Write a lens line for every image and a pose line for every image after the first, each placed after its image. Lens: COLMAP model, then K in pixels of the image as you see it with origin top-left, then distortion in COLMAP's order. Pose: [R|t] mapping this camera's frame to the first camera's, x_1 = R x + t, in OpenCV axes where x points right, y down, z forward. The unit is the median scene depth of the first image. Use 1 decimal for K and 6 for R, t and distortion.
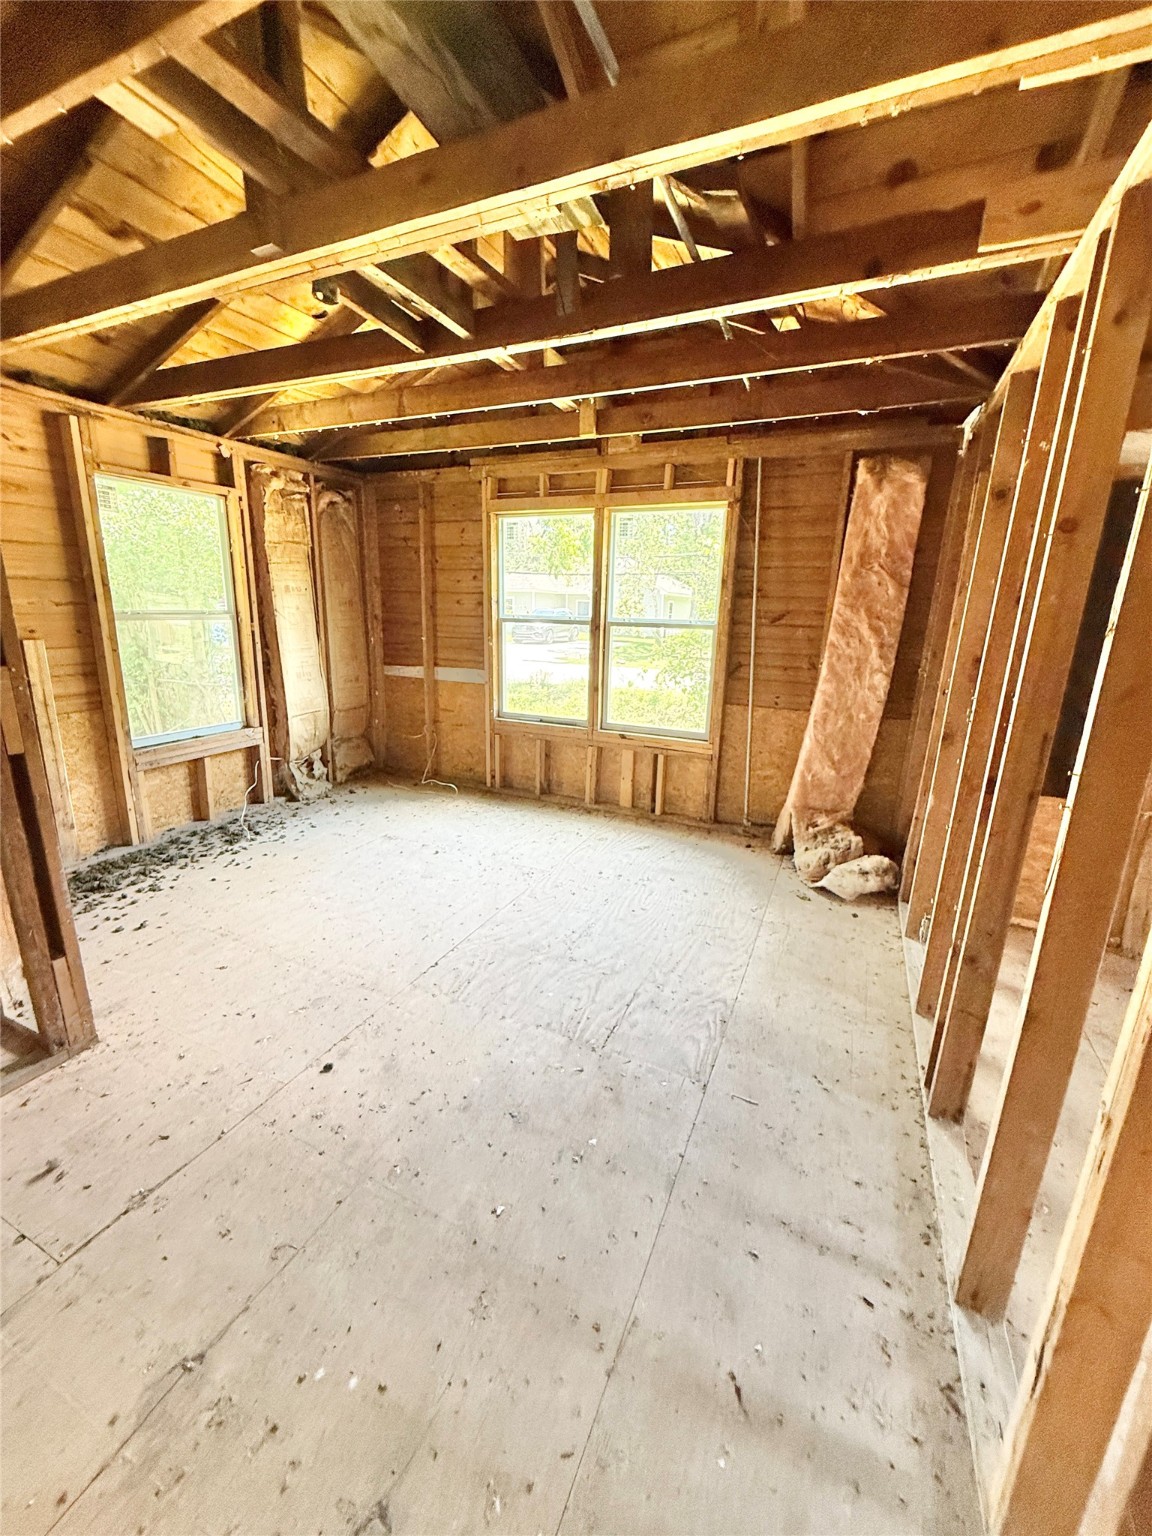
lens RADIAL K [[613.5, 0, 576.3], [0, 613.5, 765.0], [0, 0, 1]] dist [0.000338, 0.000187]
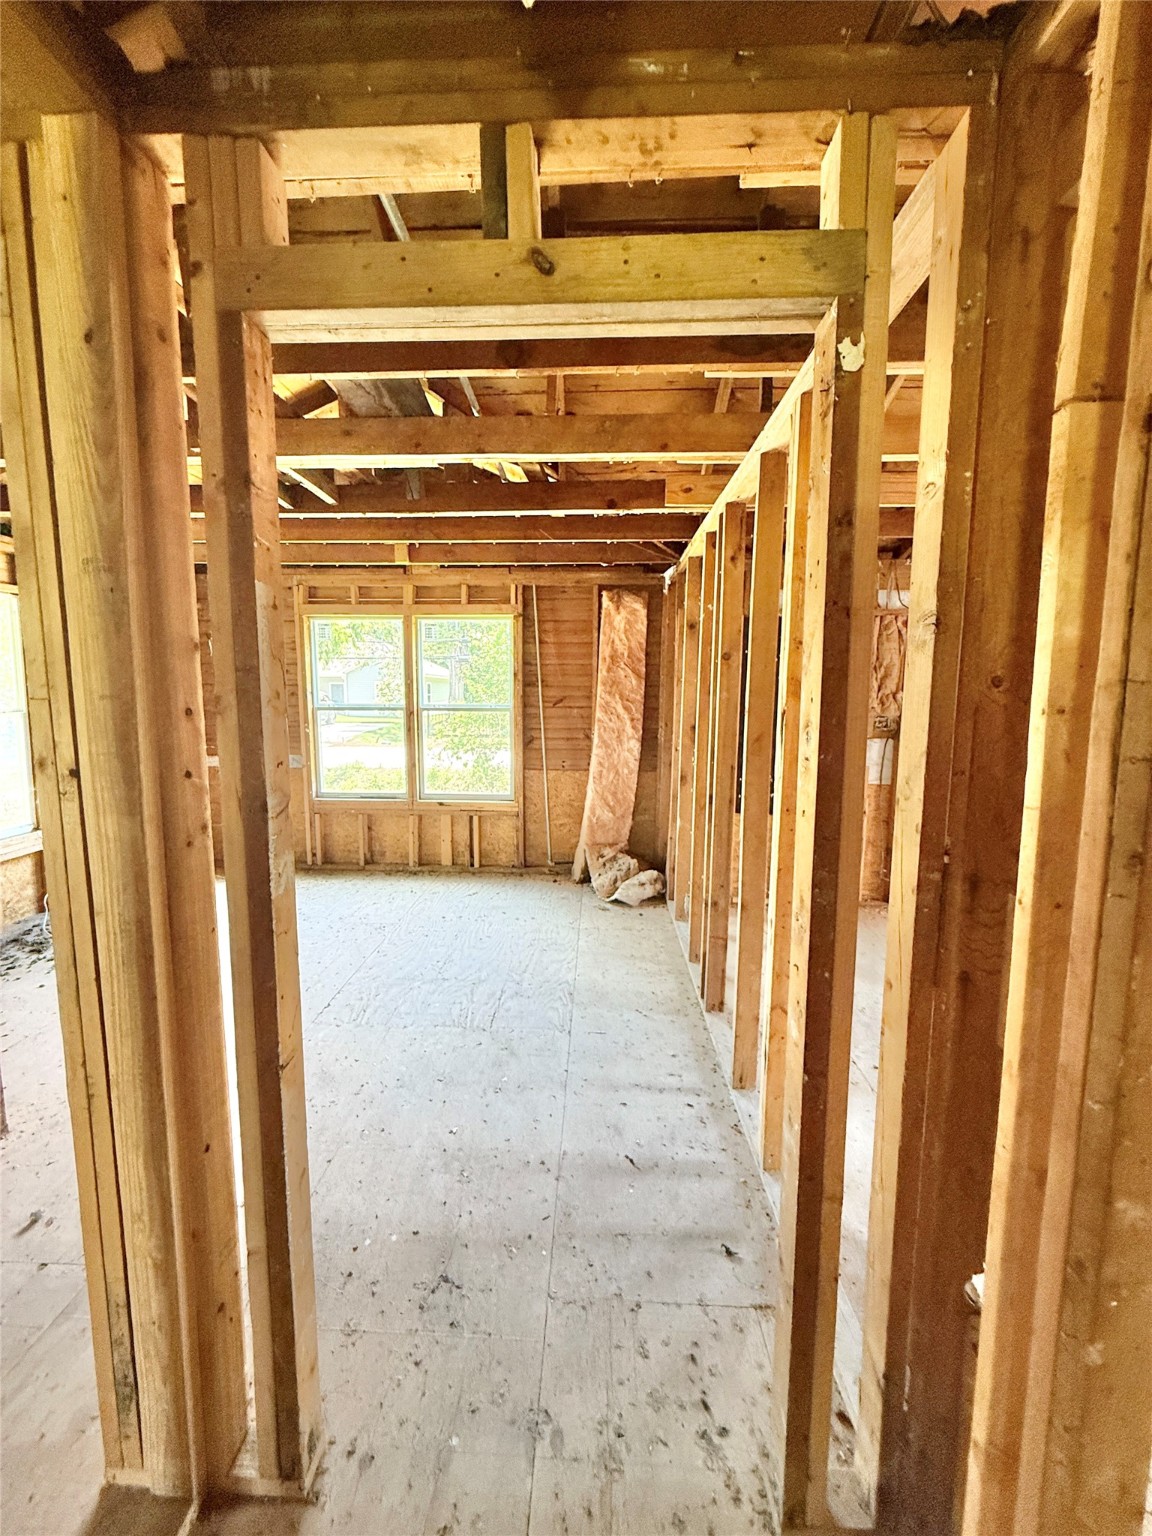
lens RADIAL K [[613.5, 0, 576.3], [0, 613.5, 765.0], [0, 0, 1]] dist [0.000338, 0.000187]
pose [[0.923907, -0.065263, 0.377009, -0.139479], [0.111492, 0.988506, -0.102106, 0.032323], [-0.366012, 0.136370, 0.920564, -0.203236]]
